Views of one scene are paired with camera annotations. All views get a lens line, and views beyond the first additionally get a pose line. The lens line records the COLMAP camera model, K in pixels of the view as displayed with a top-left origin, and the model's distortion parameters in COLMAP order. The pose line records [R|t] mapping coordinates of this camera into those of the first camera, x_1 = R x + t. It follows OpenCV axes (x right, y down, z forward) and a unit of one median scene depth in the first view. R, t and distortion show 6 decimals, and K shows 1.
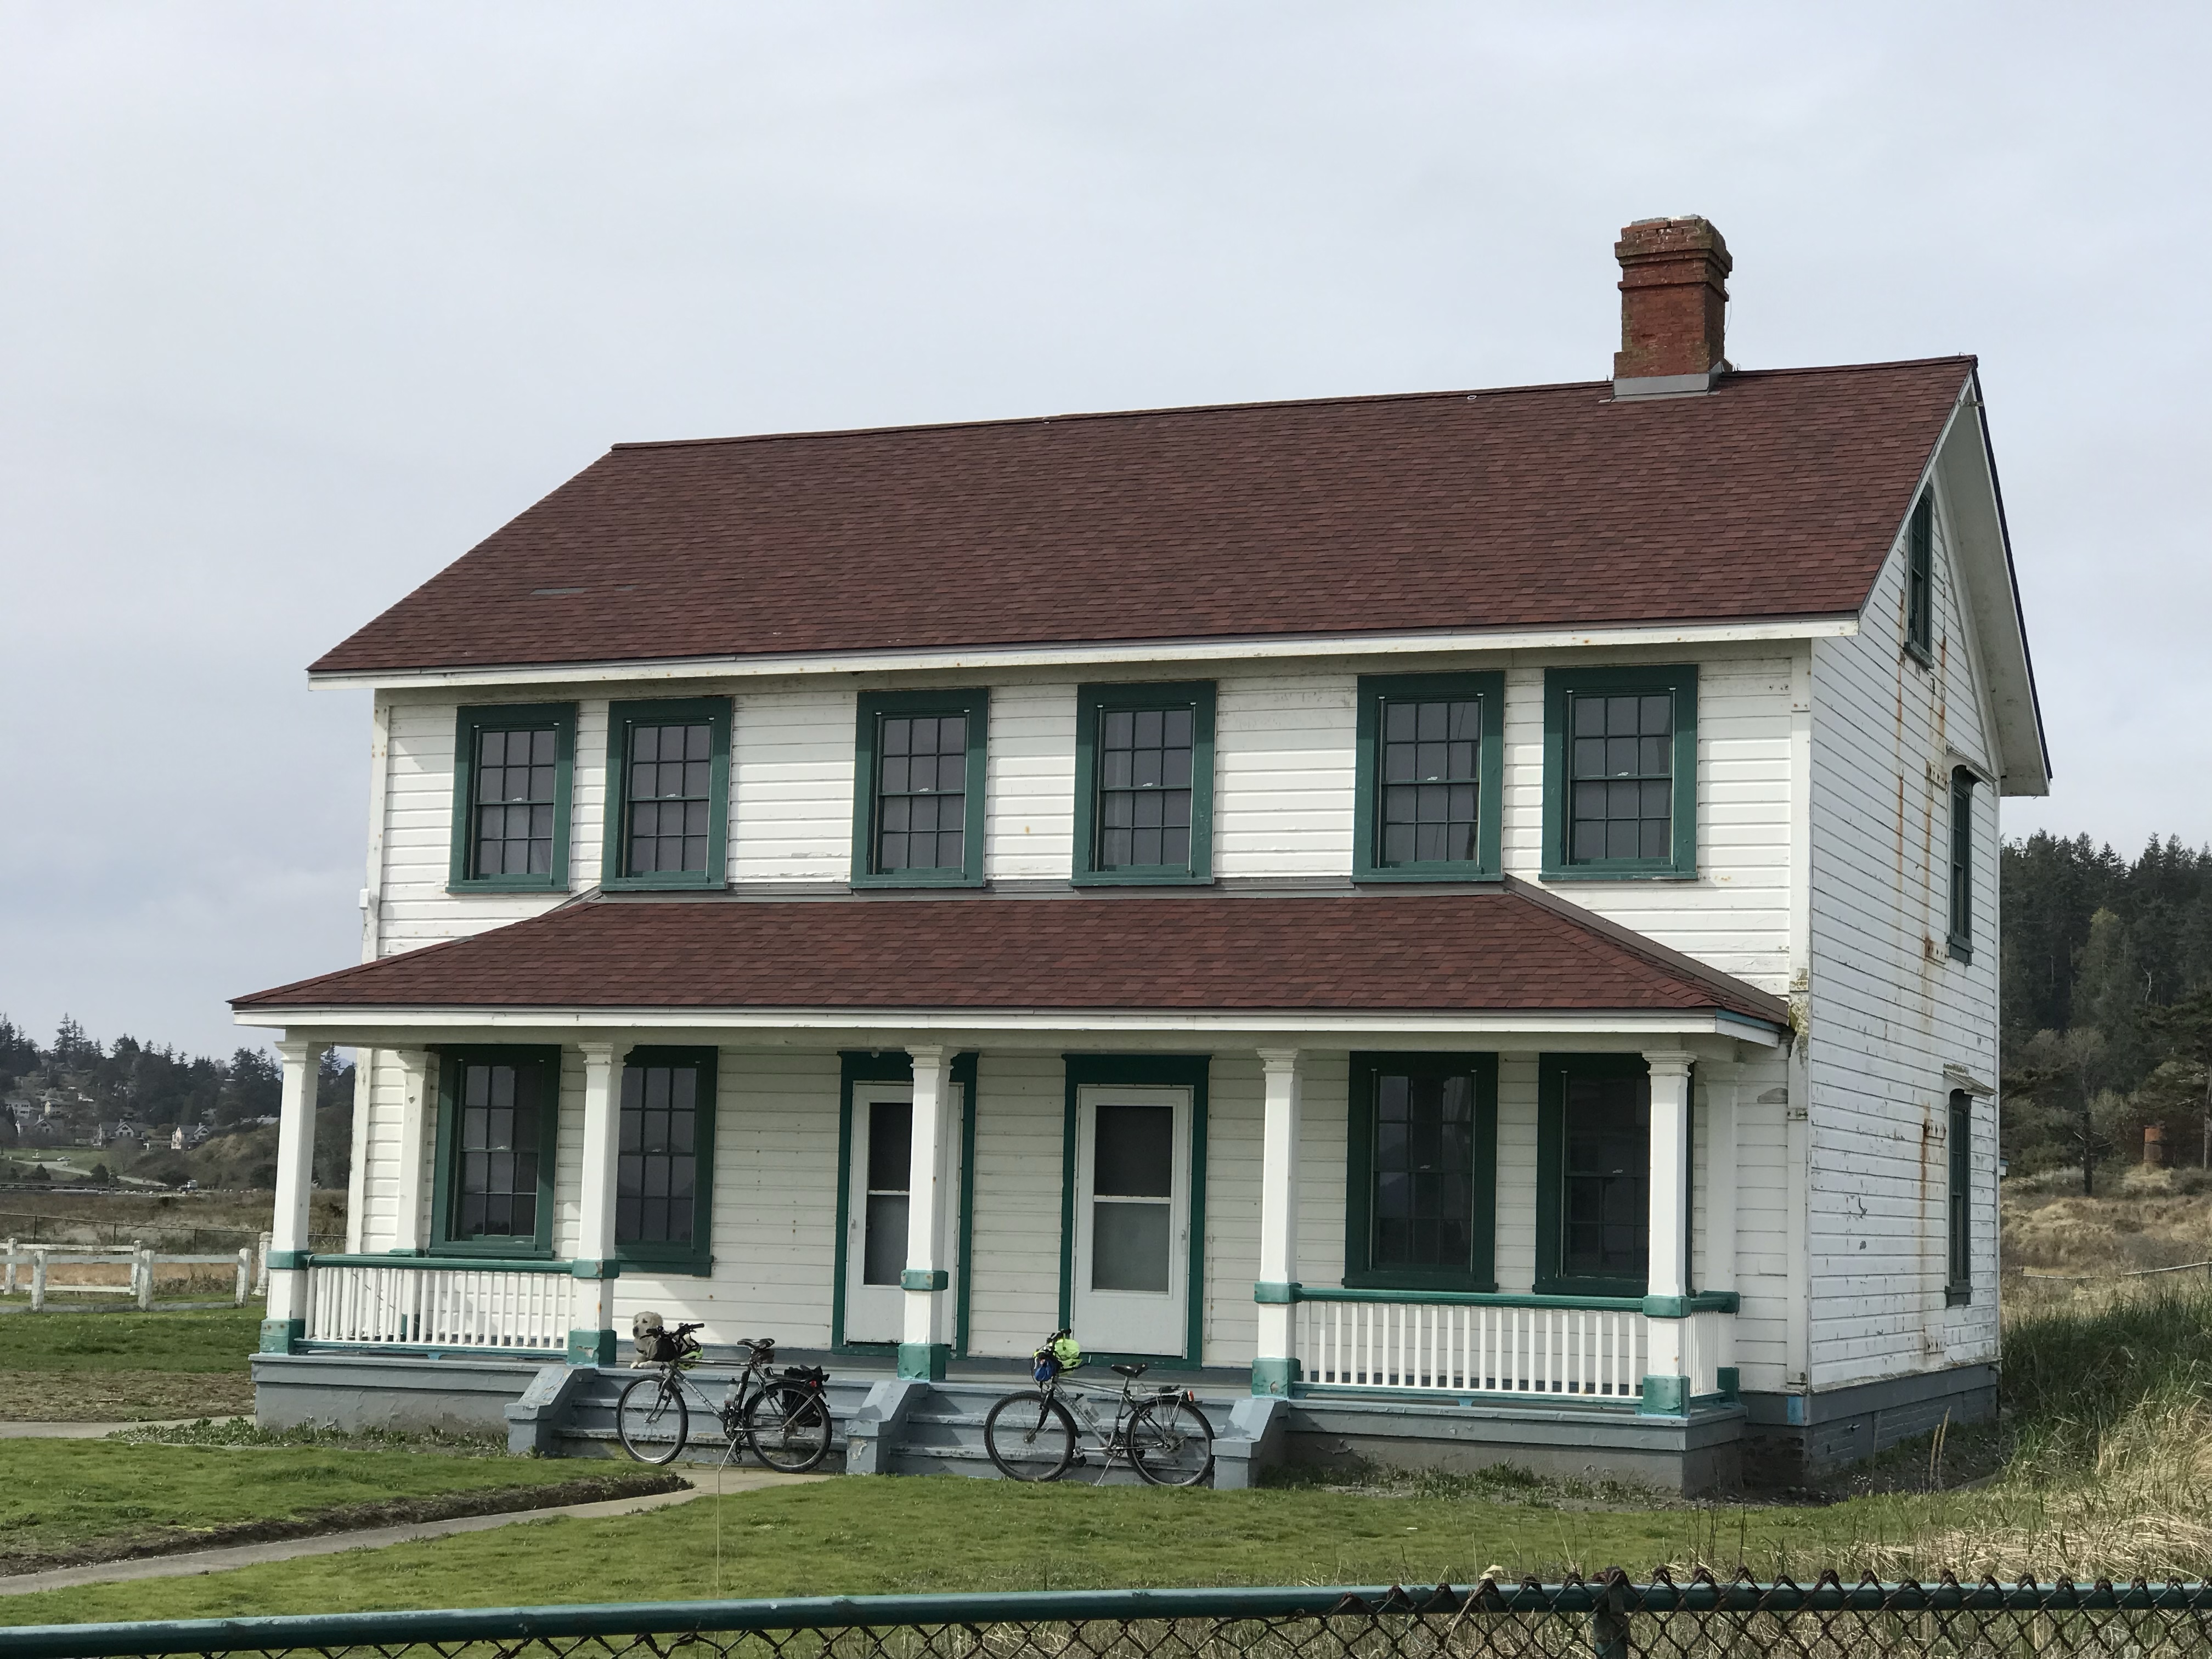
lens RADIAL K [[3659.1, 0, 1106.0], [0, 3659.1, 829.5], [0, 0, 1]] dist [0.007812, 0.863209]
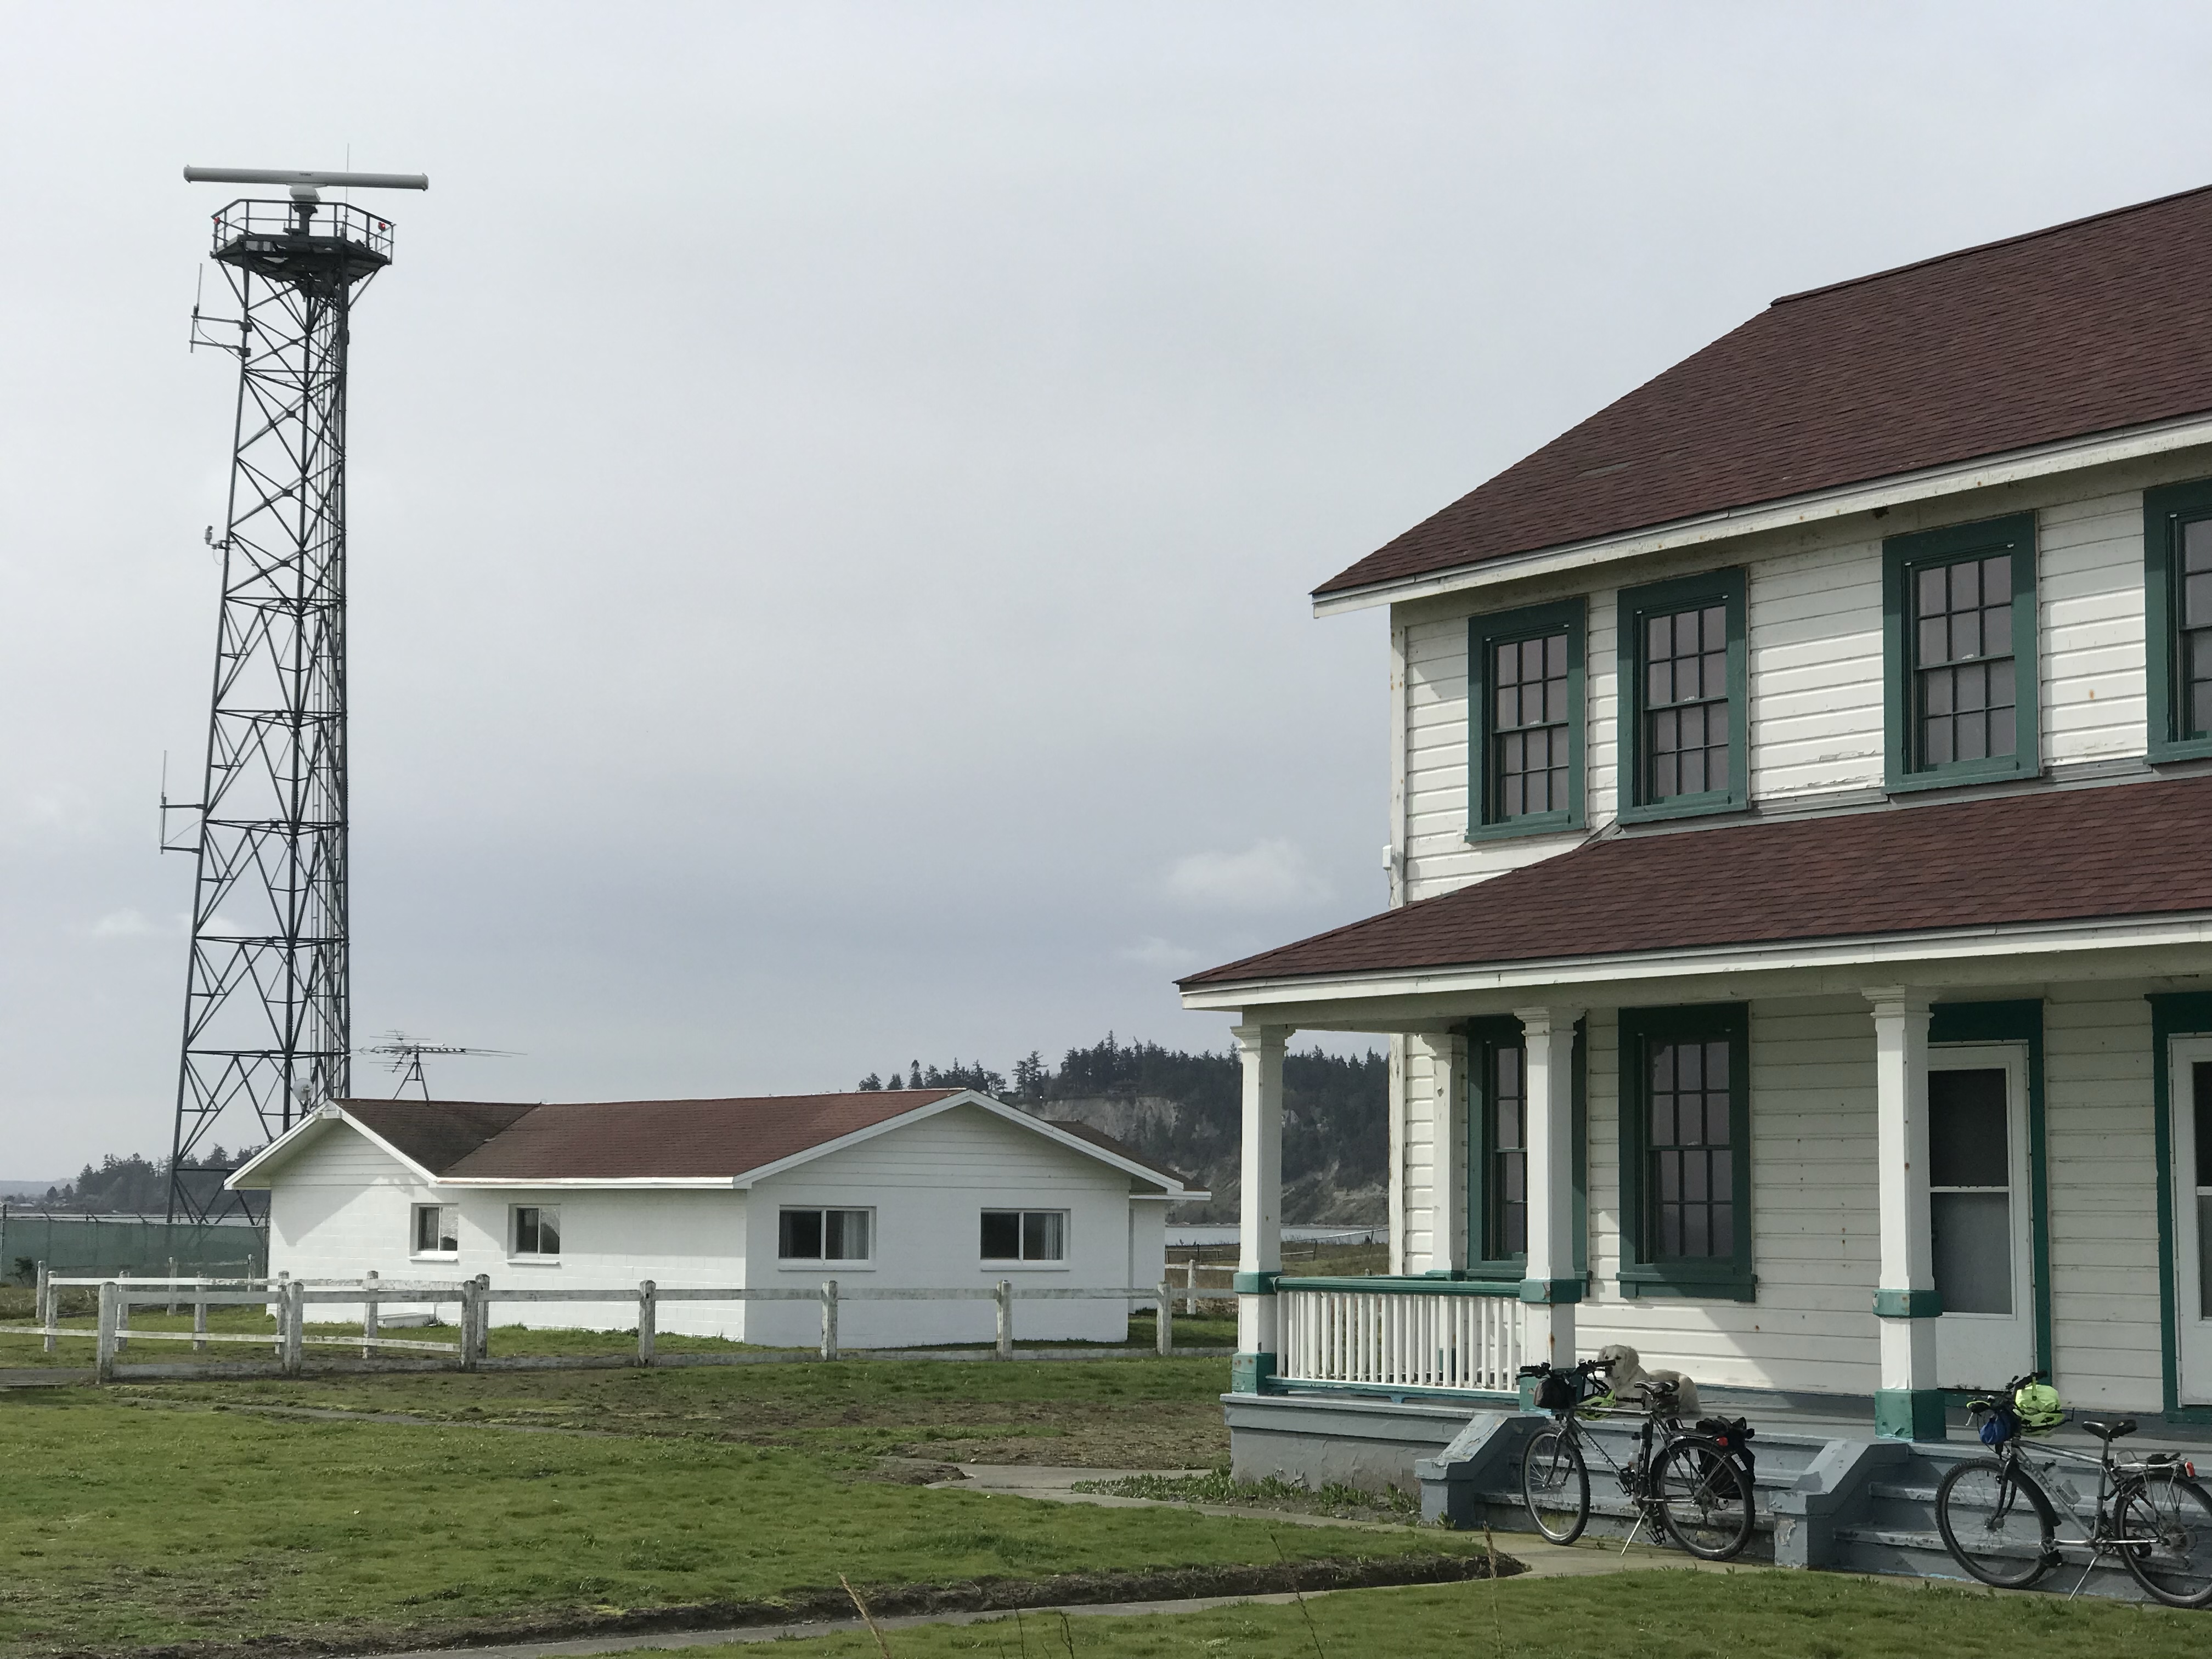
lens RADIAL K [[3659.1, 0, 1106.0], [0, 3659.1, 829.5], [0, 0, 1]] dist [0.007812, 0.863209]
pose [[0.856100, -0.074248, -0.511449, 0.182688], [0.067530, 0.997213, -0.031730, 0.036740], [0.512379, -0.007374, 0.858728, 0.255074]]
